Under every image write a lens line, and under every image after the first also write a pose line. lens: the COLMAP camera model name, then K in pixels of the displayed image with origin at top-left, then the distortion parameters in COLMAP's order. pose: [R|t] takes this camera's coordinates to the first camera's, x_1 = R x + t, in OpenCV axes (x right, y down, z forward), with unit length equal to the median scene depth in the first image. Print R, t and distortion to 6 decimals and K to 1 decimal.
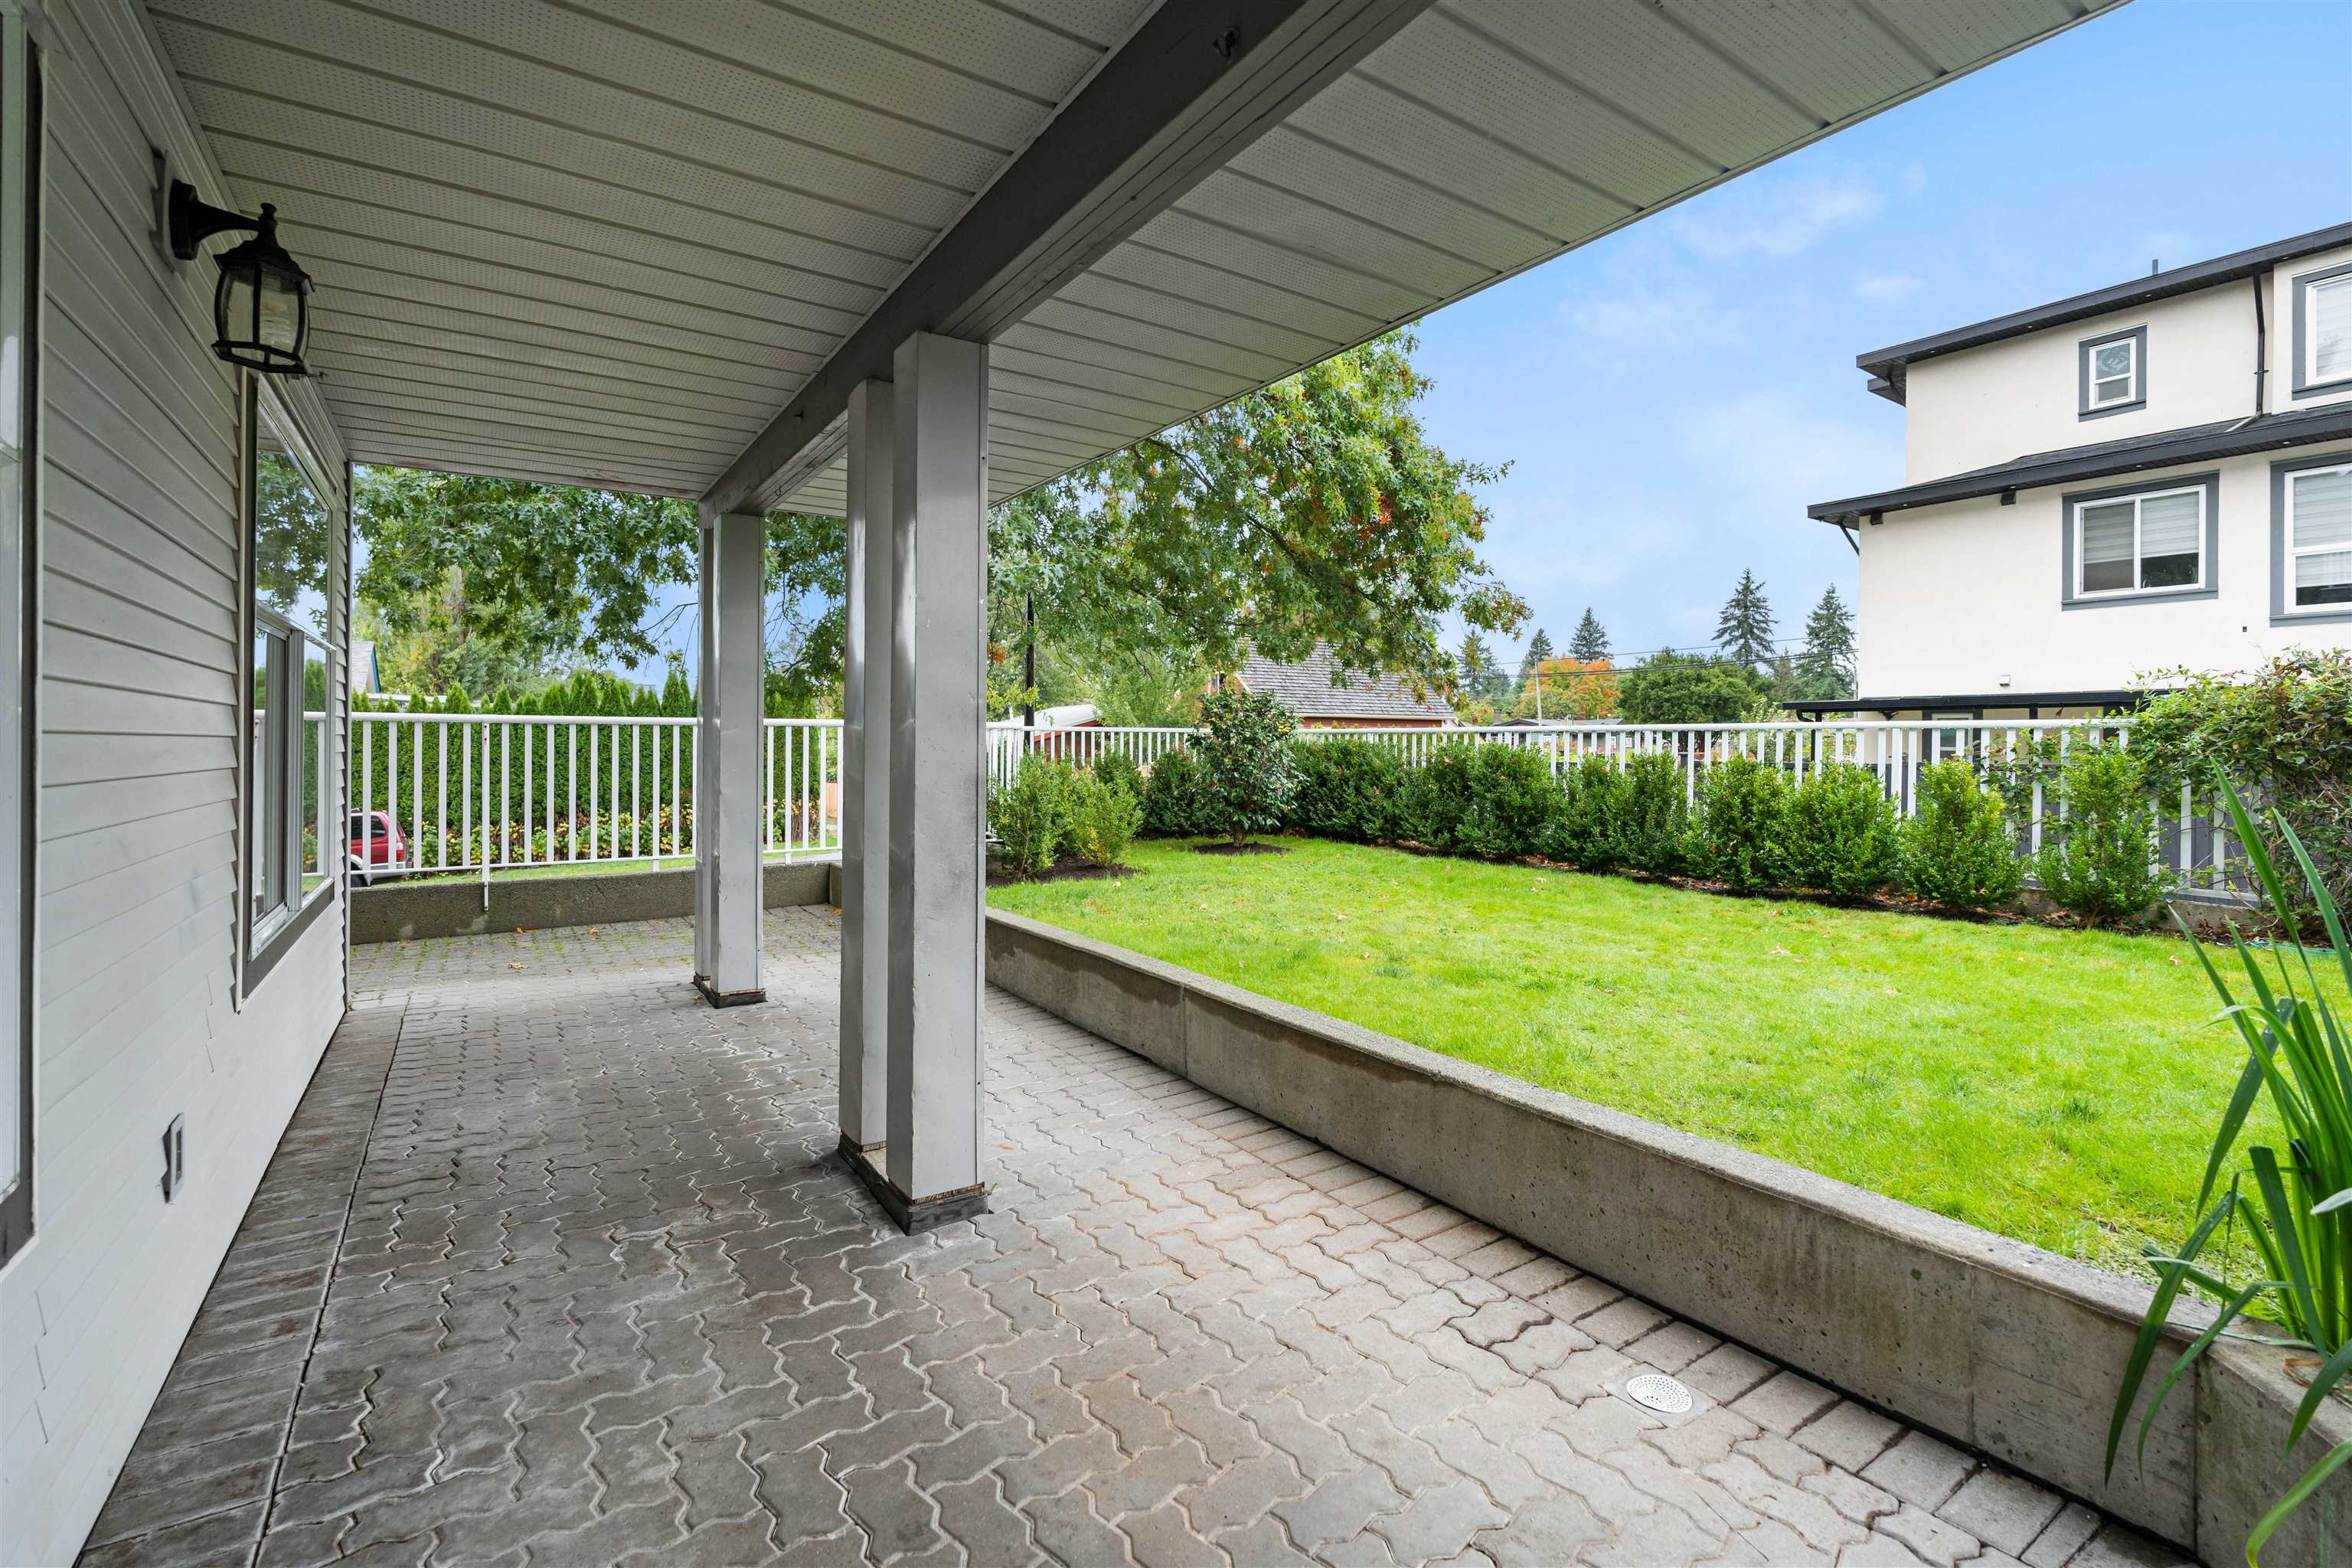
lens RADIAL K [[1060.6, 0, 1194.4], [0, 1060.6, 736.4], [0, 0, 1]] dist [0.002275, -0.001473]
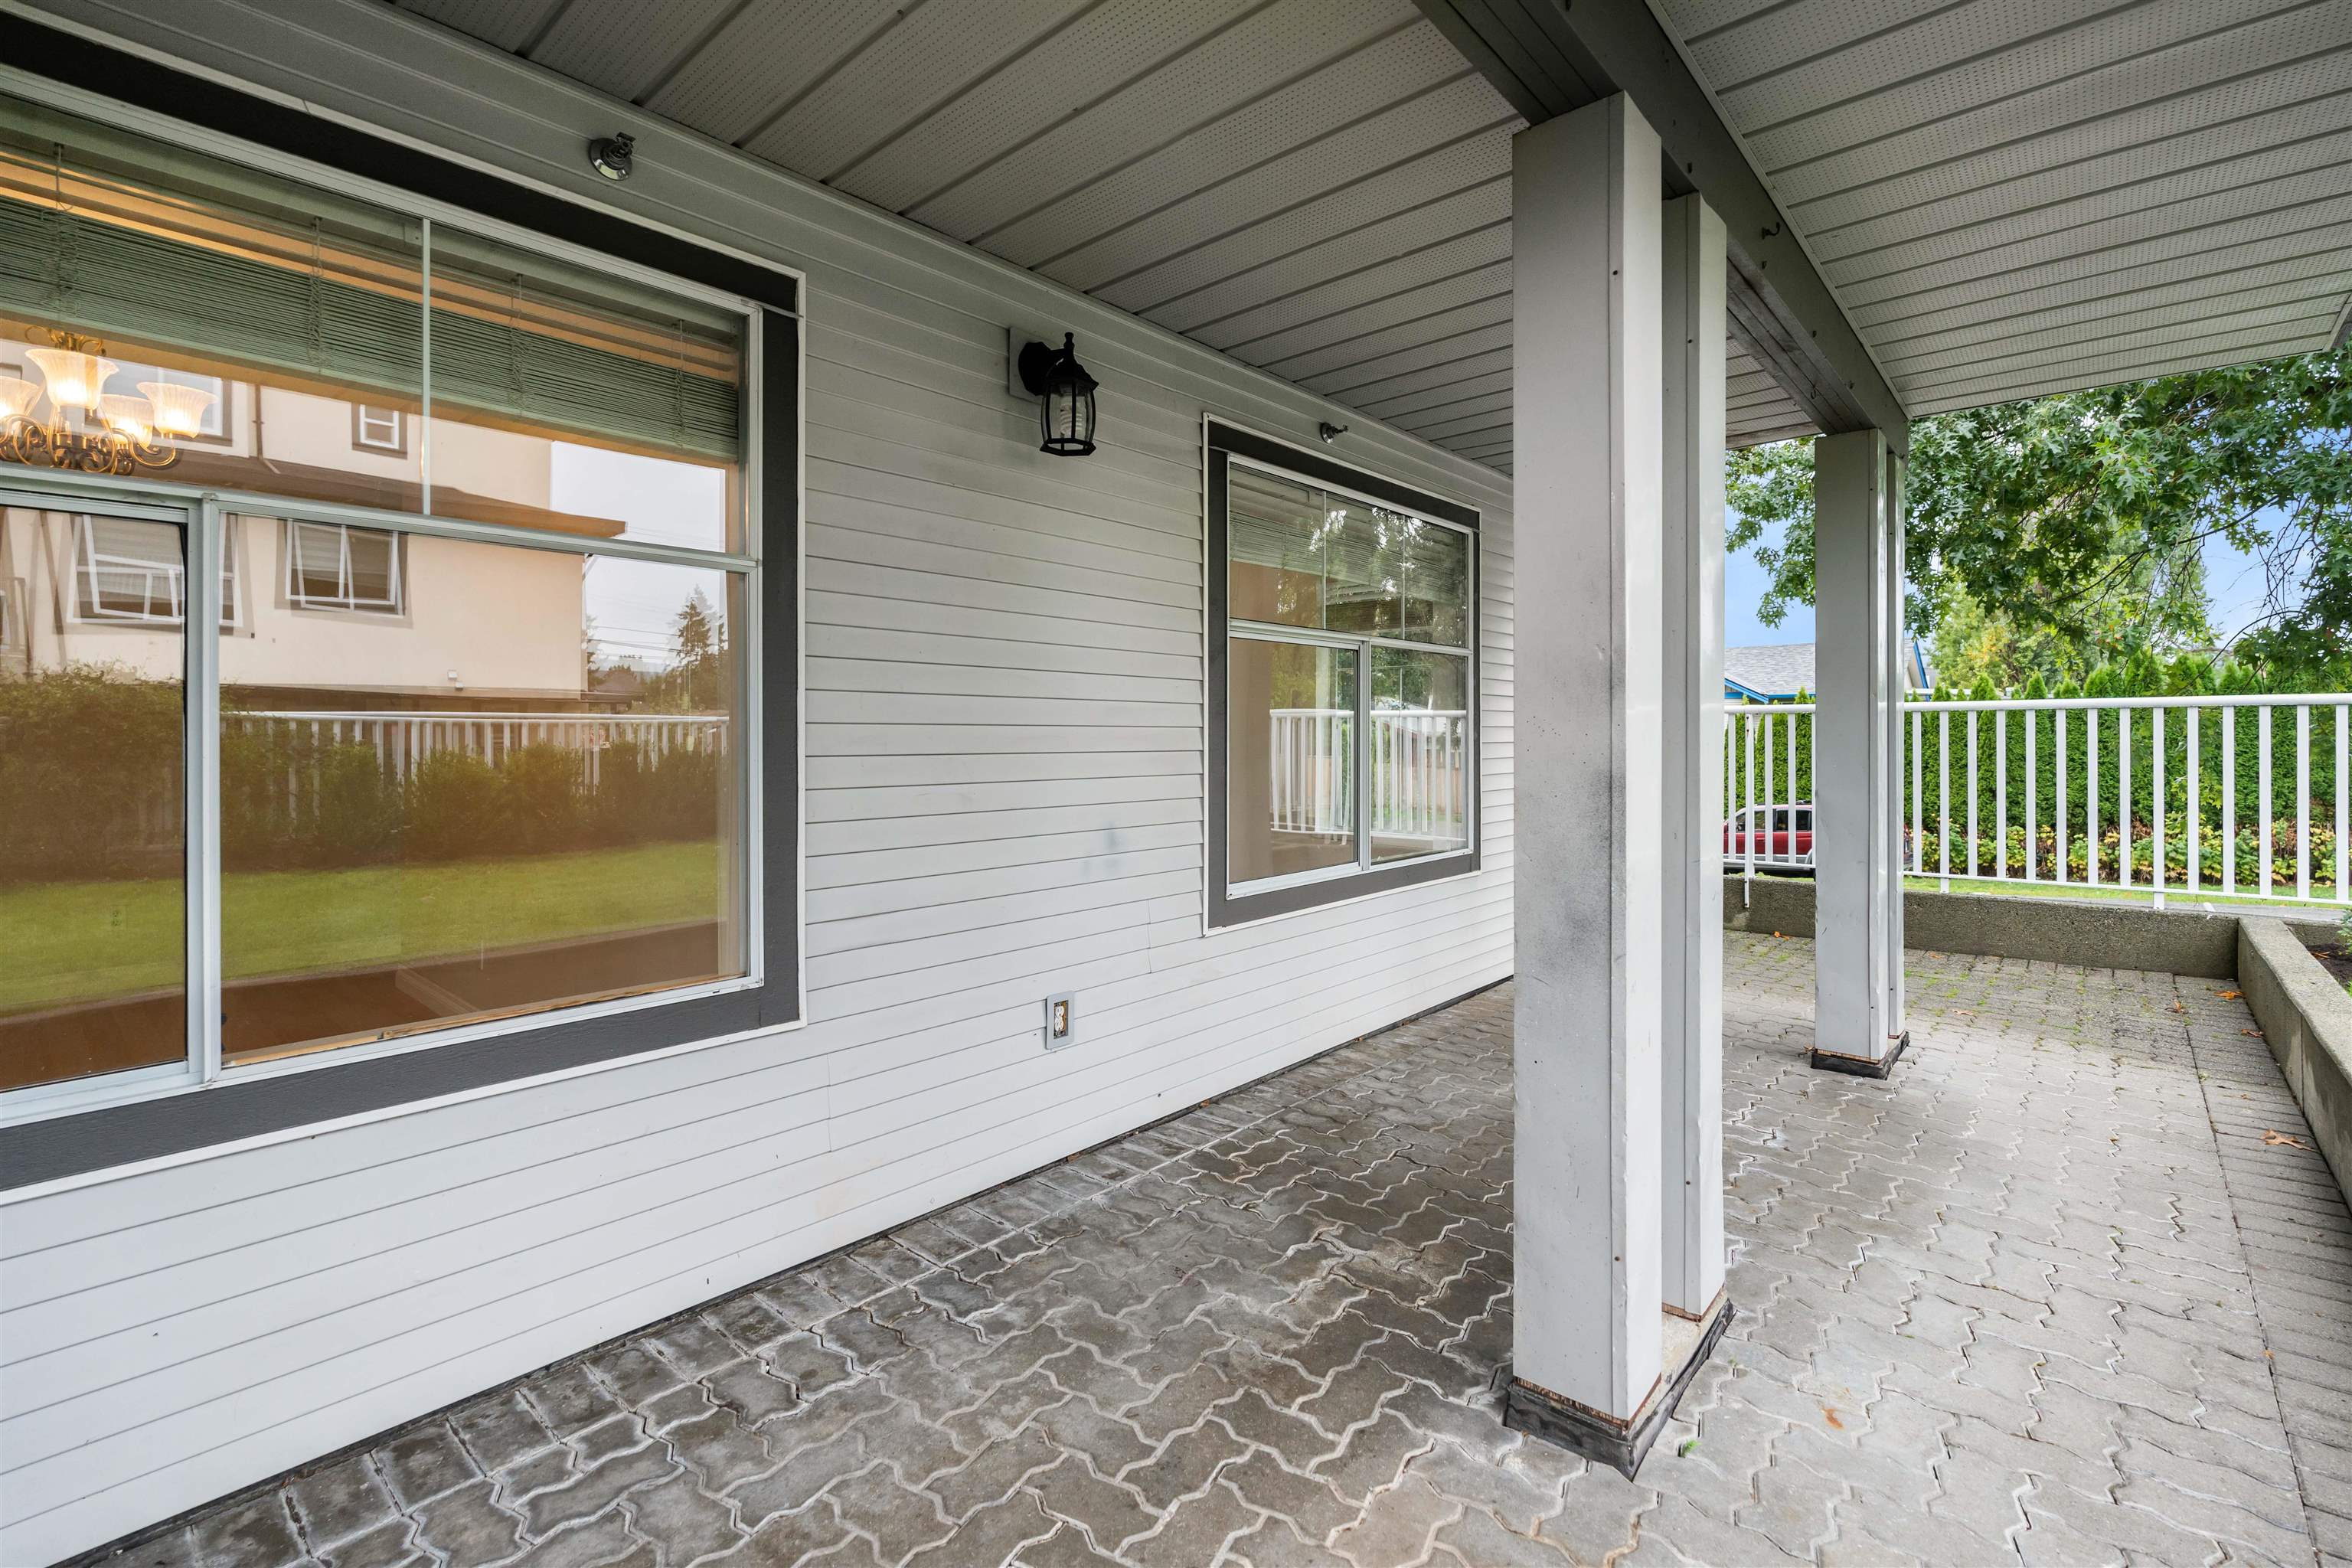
lens RADIAL K [[1060.6, 0, 1138.3], [0, 1060.6, 712.7], [0, 0, 1]] dist [0.002275, -0.001473]
pose [[0.236209, -0.027625, -0.971310, 0.364957], [0.010069, 0.999612, -0.025981, 0.014938], [0.971650, -0.003643, 0.236395, 0.589181]]
